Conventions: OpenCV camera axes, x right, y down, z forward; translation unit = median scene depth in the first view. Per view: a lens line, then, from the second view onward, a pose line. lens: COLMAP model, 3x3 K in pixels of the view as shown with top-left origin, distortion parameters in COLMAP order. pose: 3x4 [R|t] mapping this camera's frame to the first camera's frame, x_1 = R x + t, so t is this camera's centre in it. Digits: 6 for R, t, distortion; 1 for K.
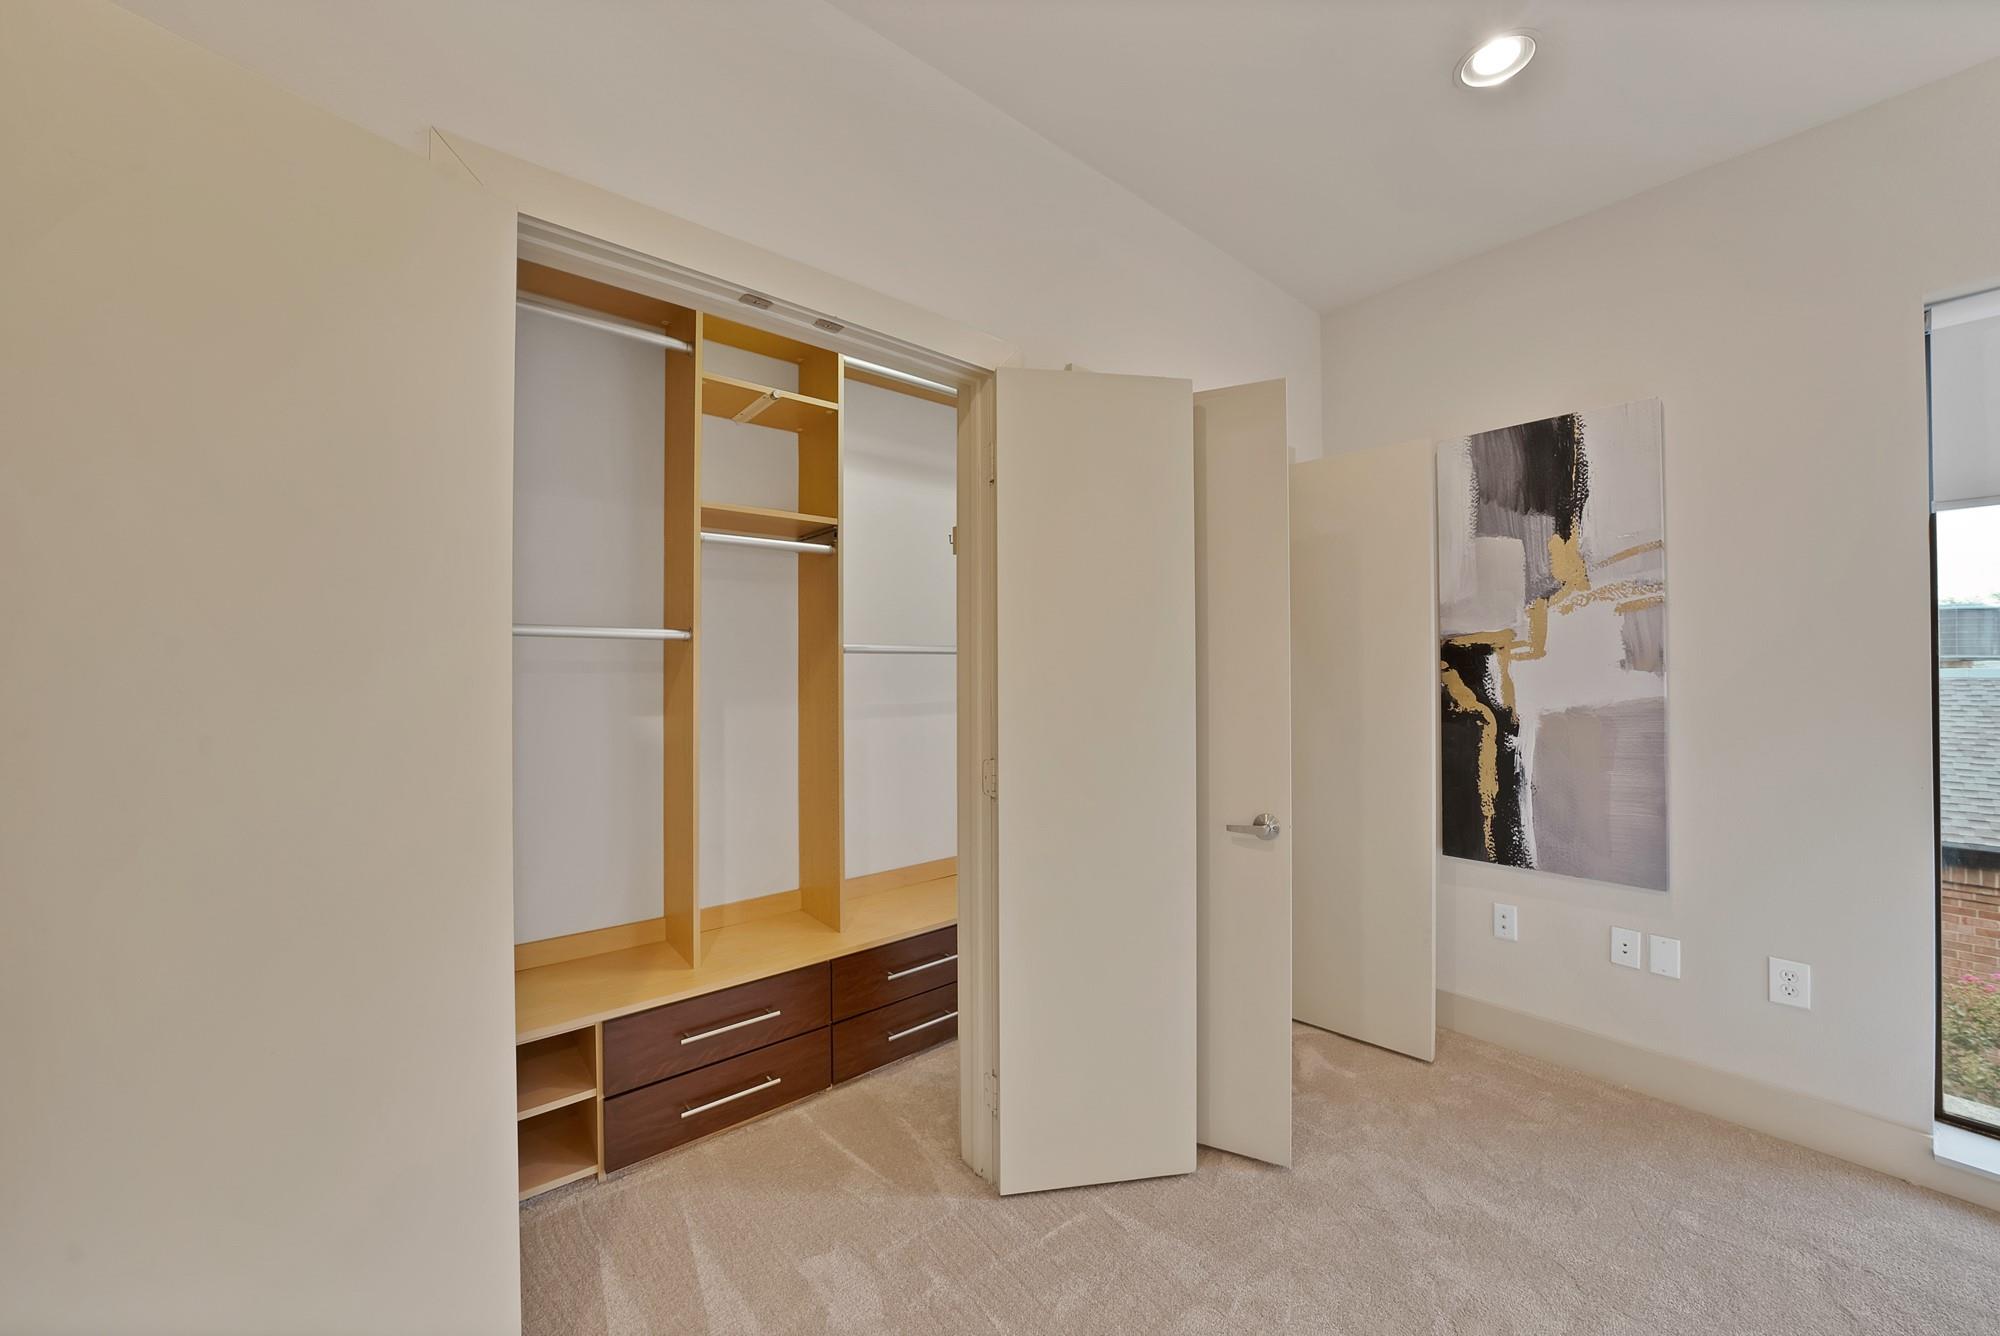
lens RADIAL K [[708.0, 0, 1016.9], [0, 708.0, 664.9], [0, 0, 1]] dist [-0.022446, 0.000201]
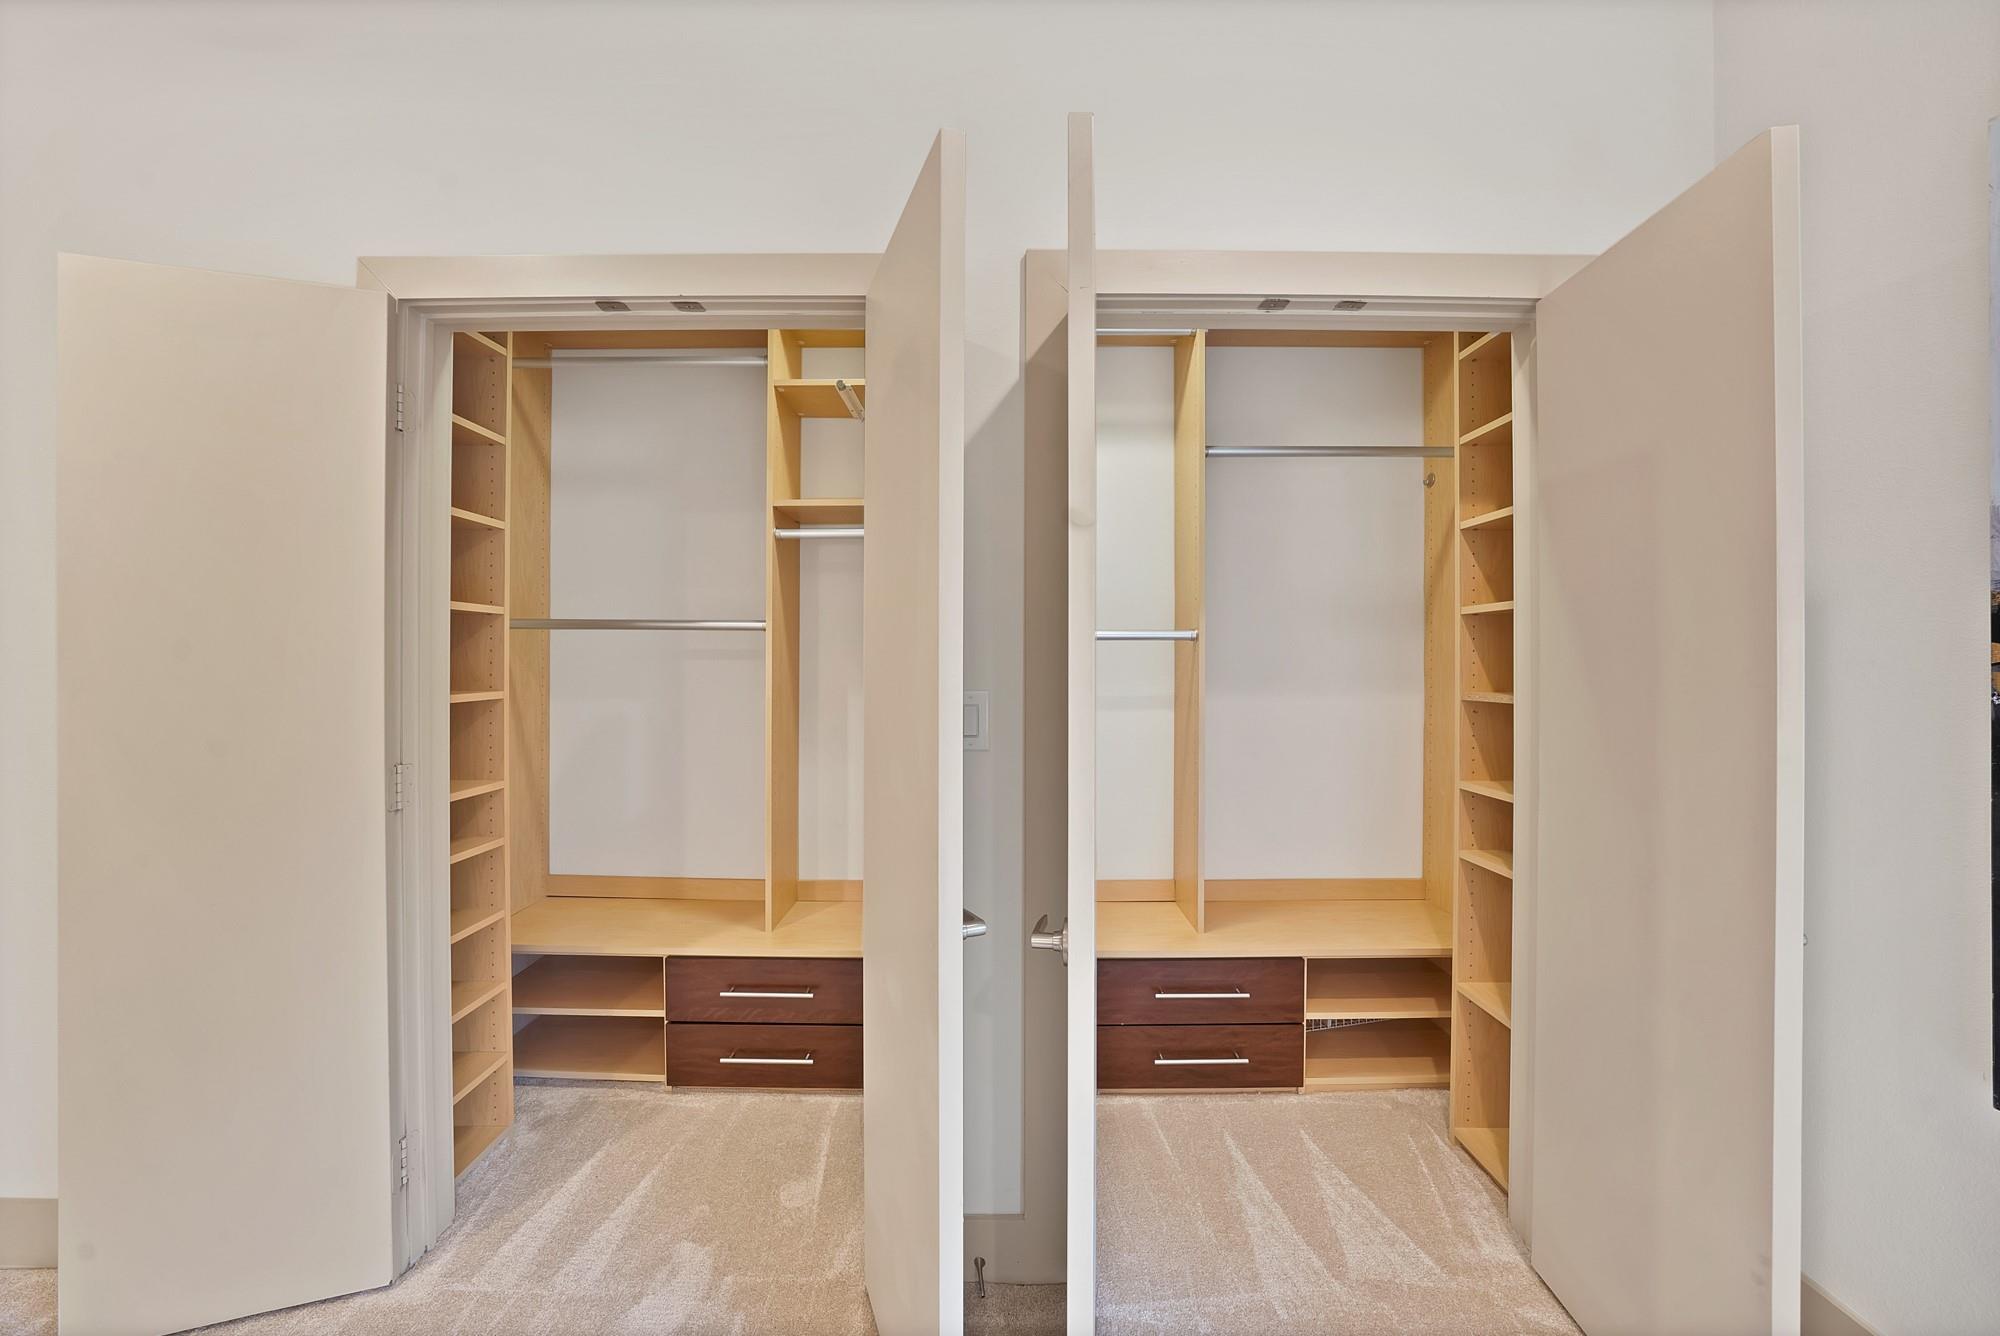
lens RADIAL K [[708.0, 0, 1004.4], [0, 708.0, 666.0], [0, 0, 1]] dist [-0.022446, 0.000201]
pose [[0.766853, 0.014217, -0.641666, 0.622924], [0.000881, 0.999730, 0.023203, -0.009449], [0.641823, -0.018359, 0.766633, 0.480275]]
